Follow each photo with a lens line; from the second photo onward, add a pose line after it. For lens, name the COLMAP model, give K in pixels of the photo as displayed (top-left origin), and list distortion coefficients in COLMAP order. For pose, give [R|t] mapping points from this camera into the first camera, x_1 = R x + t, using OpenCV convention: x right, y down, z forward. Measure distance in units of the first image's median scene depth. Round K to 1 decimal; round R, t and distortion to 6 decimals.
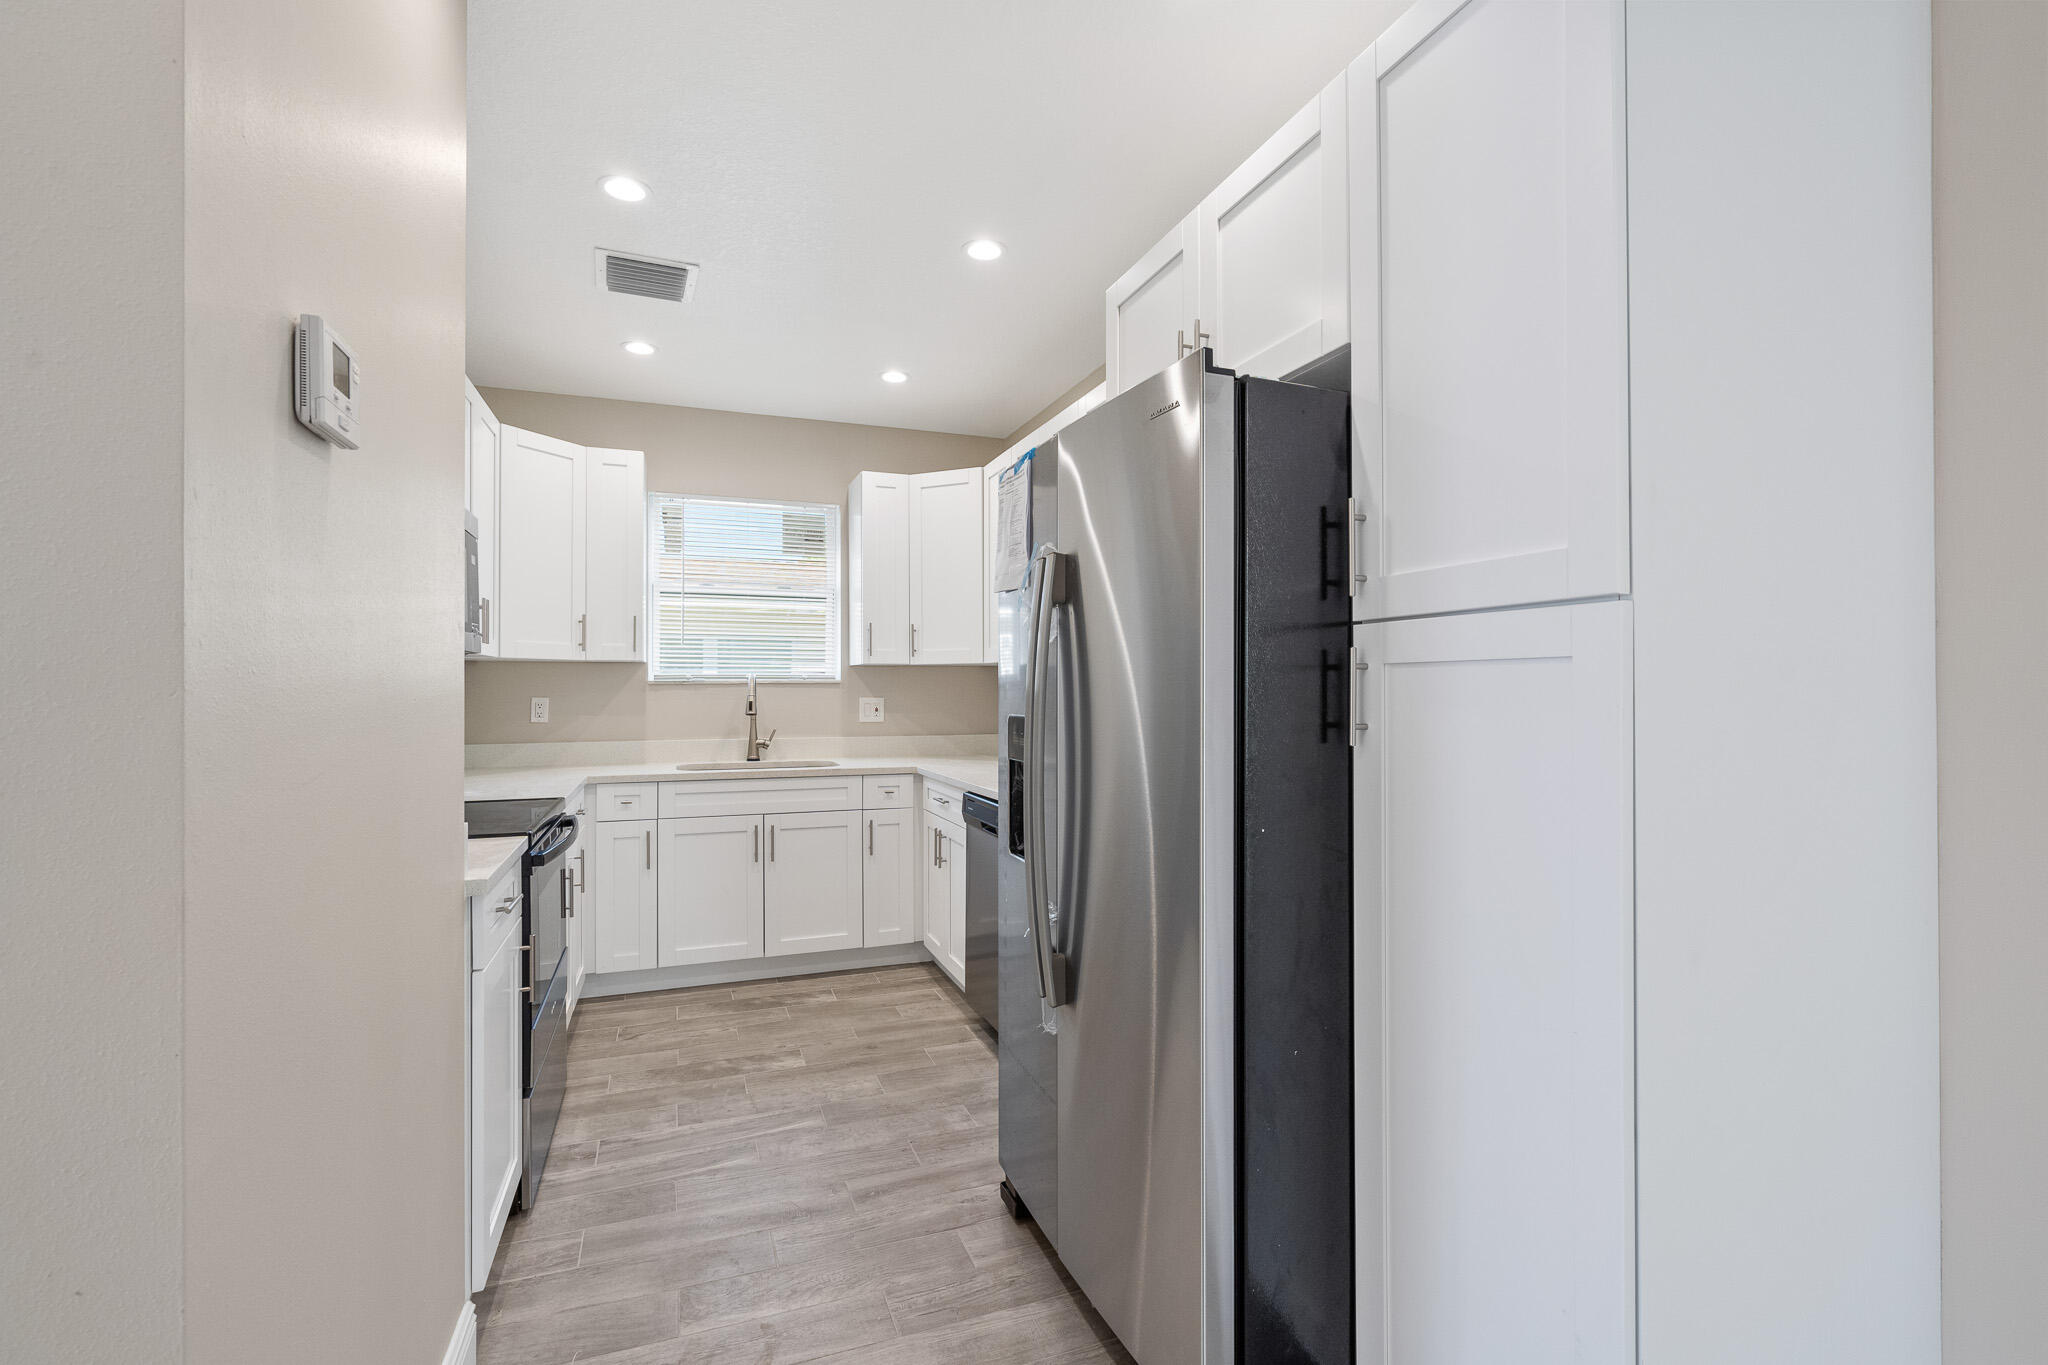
lens RADIAL K [[922.1, 0, 1023.4], [0, 922.1, 686.0], [0, 0, 1]] dist [-0.000370, 0.001342]
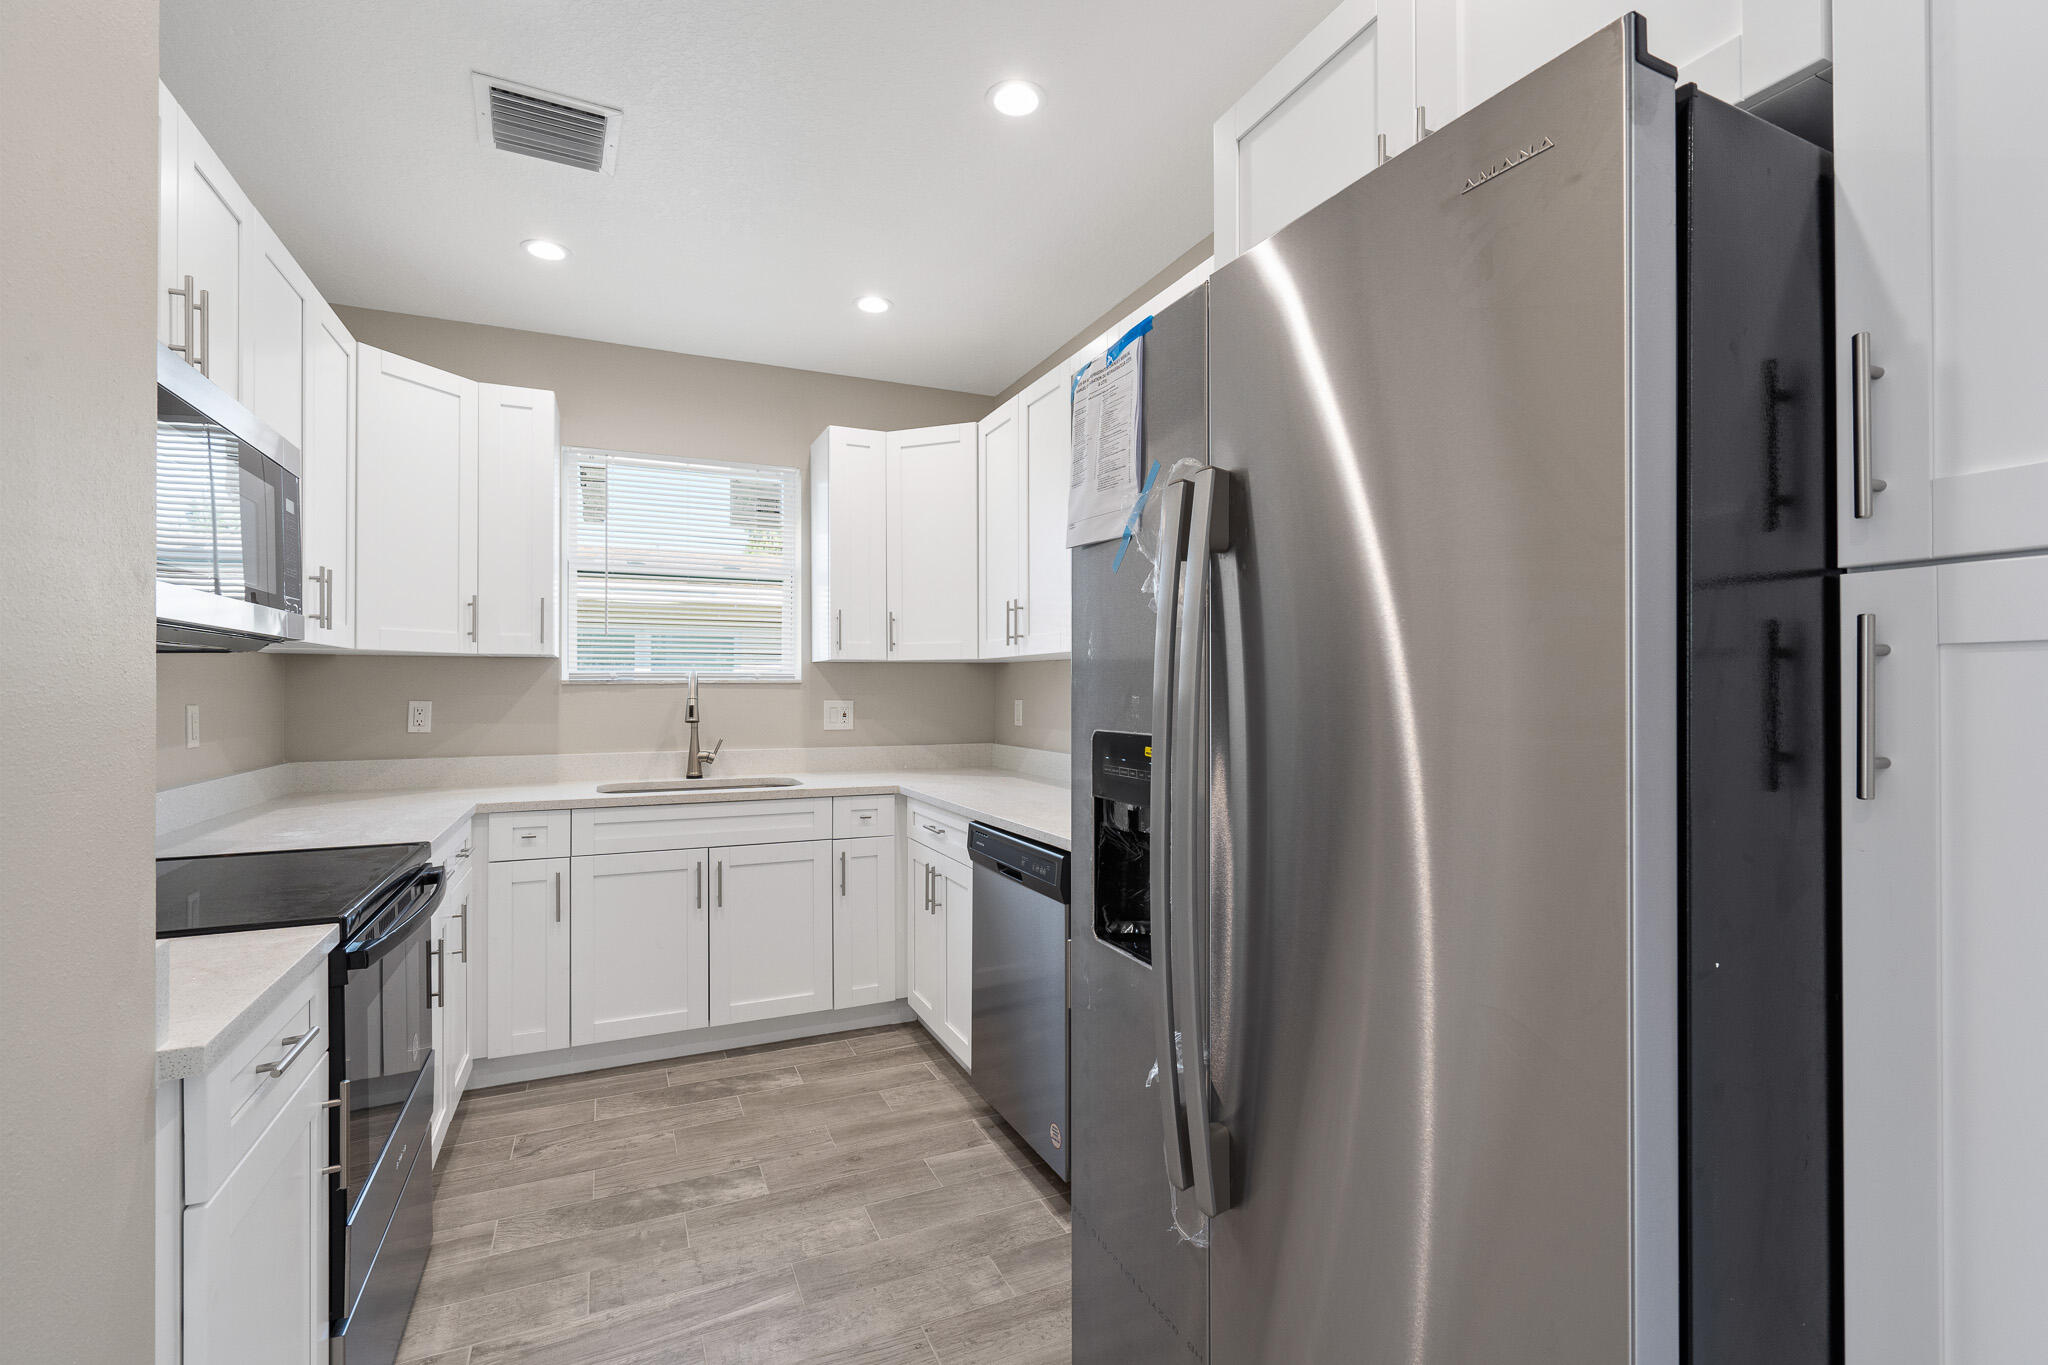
lens RADIAL K [[922.1, 0, 1023.4], [0, 922.1, 686.0], [0, 0, 1]] dist [-0.000370, 0.001342]
pose [[0.998021, 0.000325, 0.062887, -0.067989], [-0.000276, 1.000000, -0.000781, 0.000060], [-0.062887, 0.000762, 0.998020, 0.211935]]
